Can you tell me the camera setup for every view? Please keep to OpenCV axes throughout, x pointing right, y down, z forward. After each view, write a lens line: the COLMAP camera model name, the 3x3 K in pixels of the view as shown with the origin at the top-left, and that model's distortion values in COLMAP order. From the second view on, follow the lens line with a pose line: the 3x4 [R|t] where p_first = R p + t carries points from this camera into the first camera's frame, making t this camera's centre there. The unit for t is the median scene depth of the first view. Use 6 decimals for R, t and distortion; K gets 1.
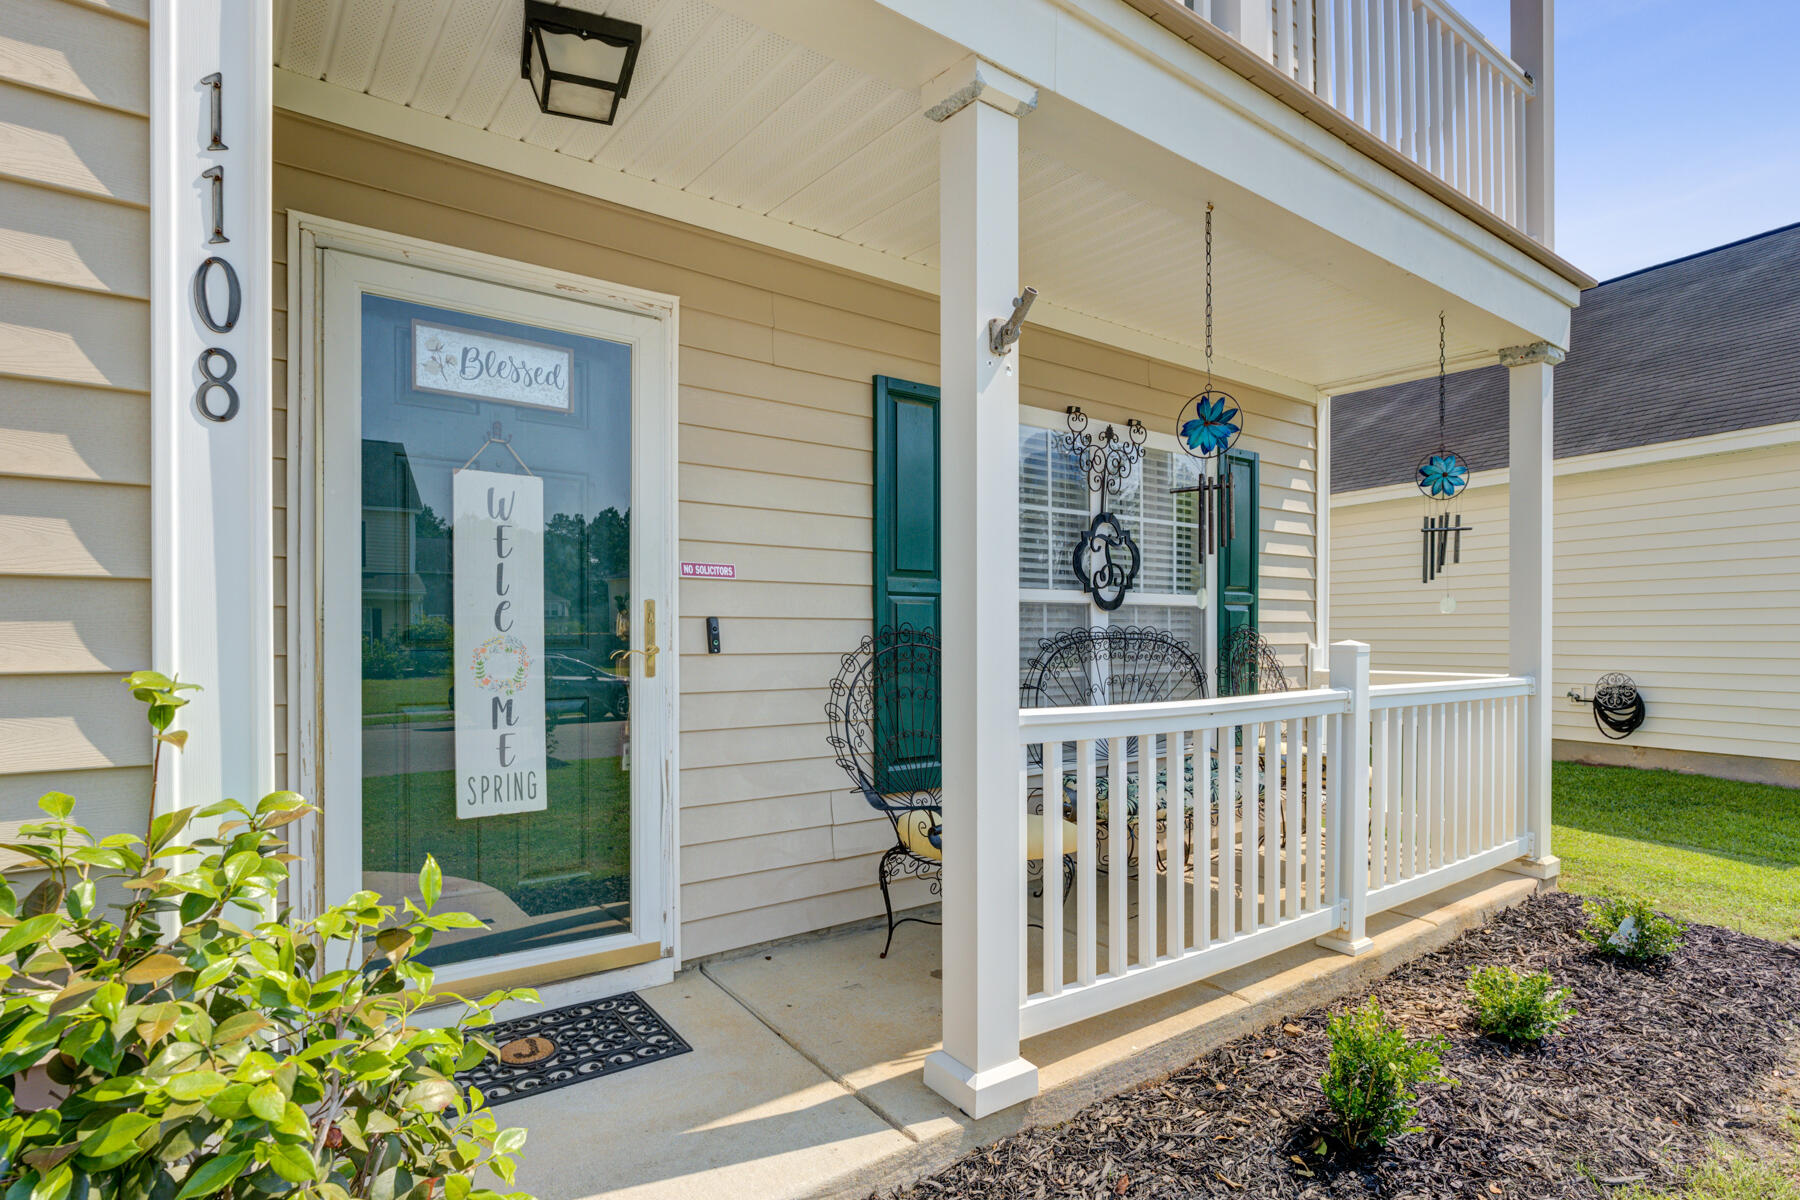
lens RADIAL K [[943.0, 0, 901.6], [0, 943.0, 610.9], [0, 0, 1]] dist [-0.002238, -0.000254]
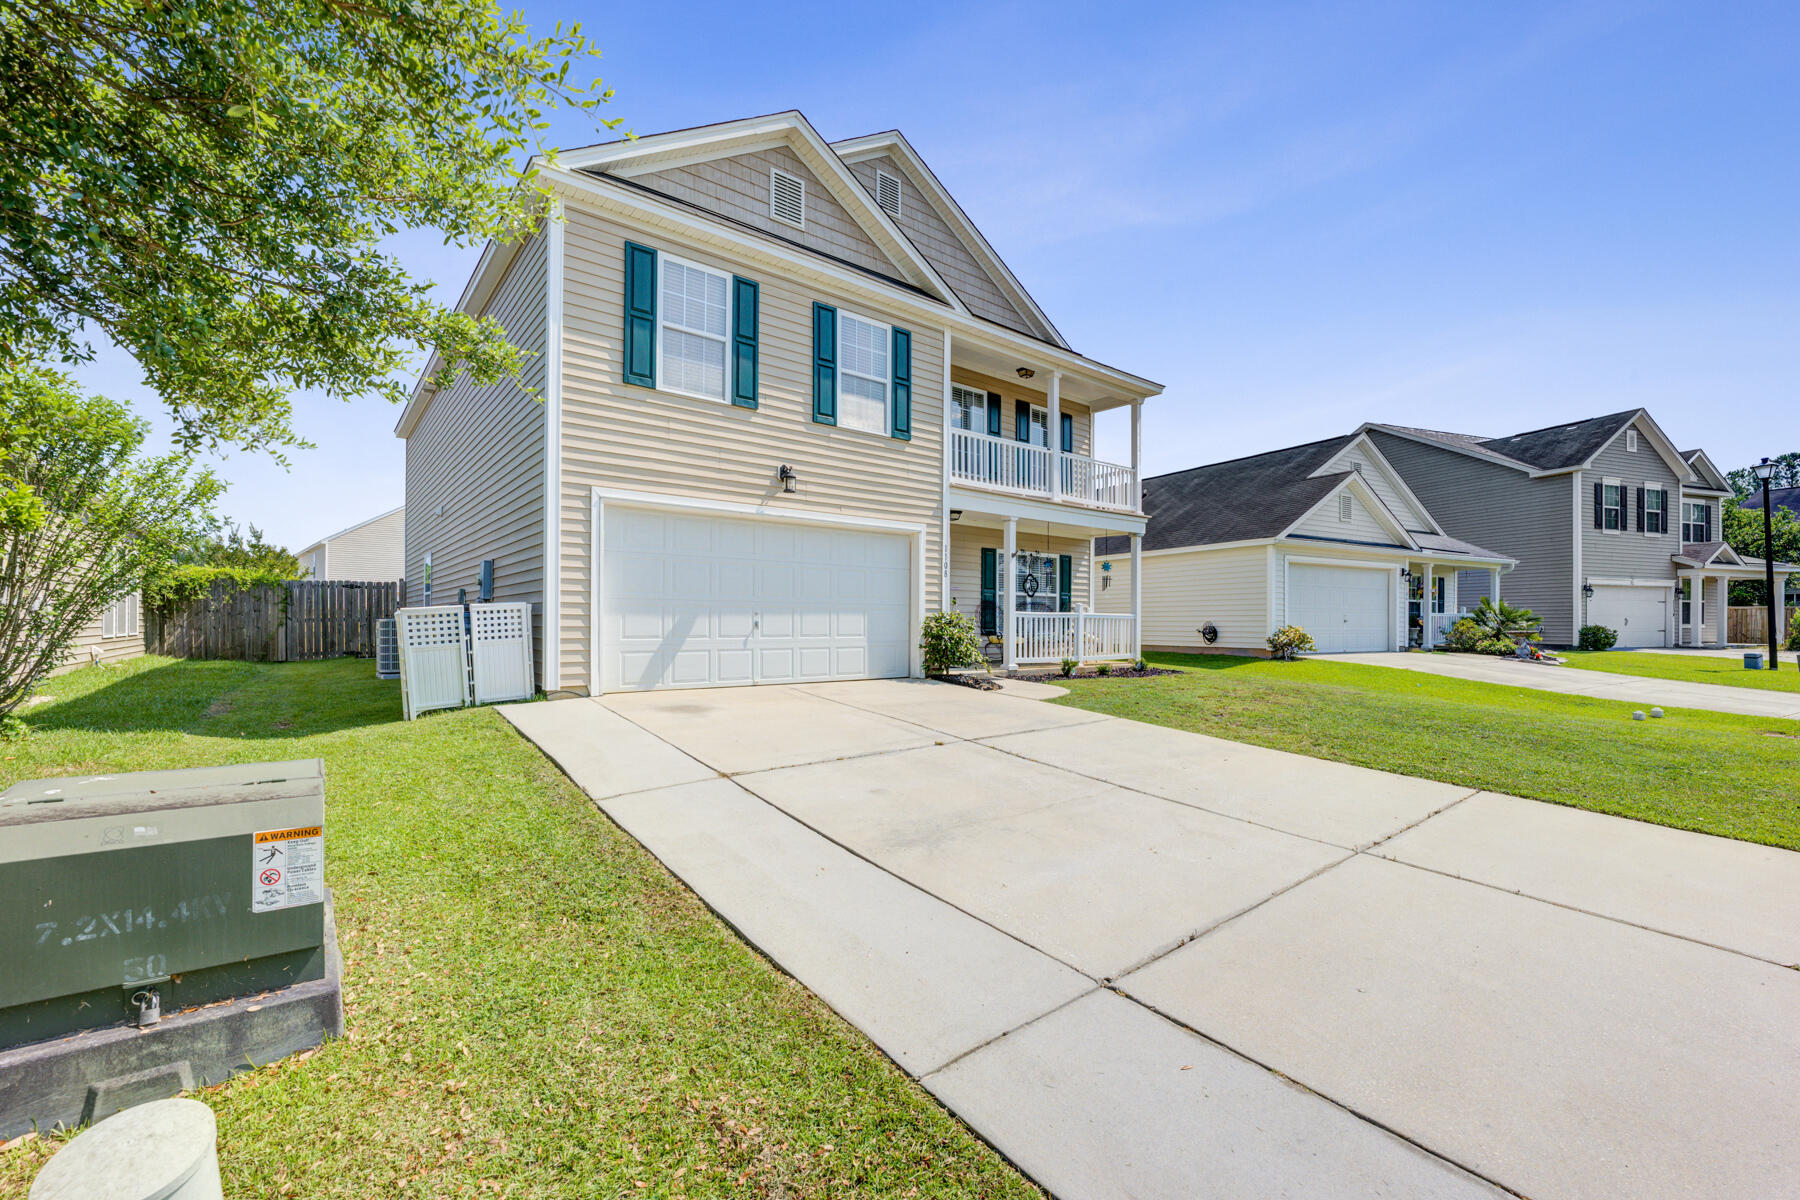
lens RADIAL K [[724.1, 0, 896.1], [0, 724.1, 607.9], [0, 0, 1]] dist [0.000393, 0.000005]
pose [[0.999744, 0.004277, 0.022220, -0.514813], [-0.004435, 0.999965, 0.007048, 0.030013], [-0.022189, -0.007145, 0.999728, -2.514715]]
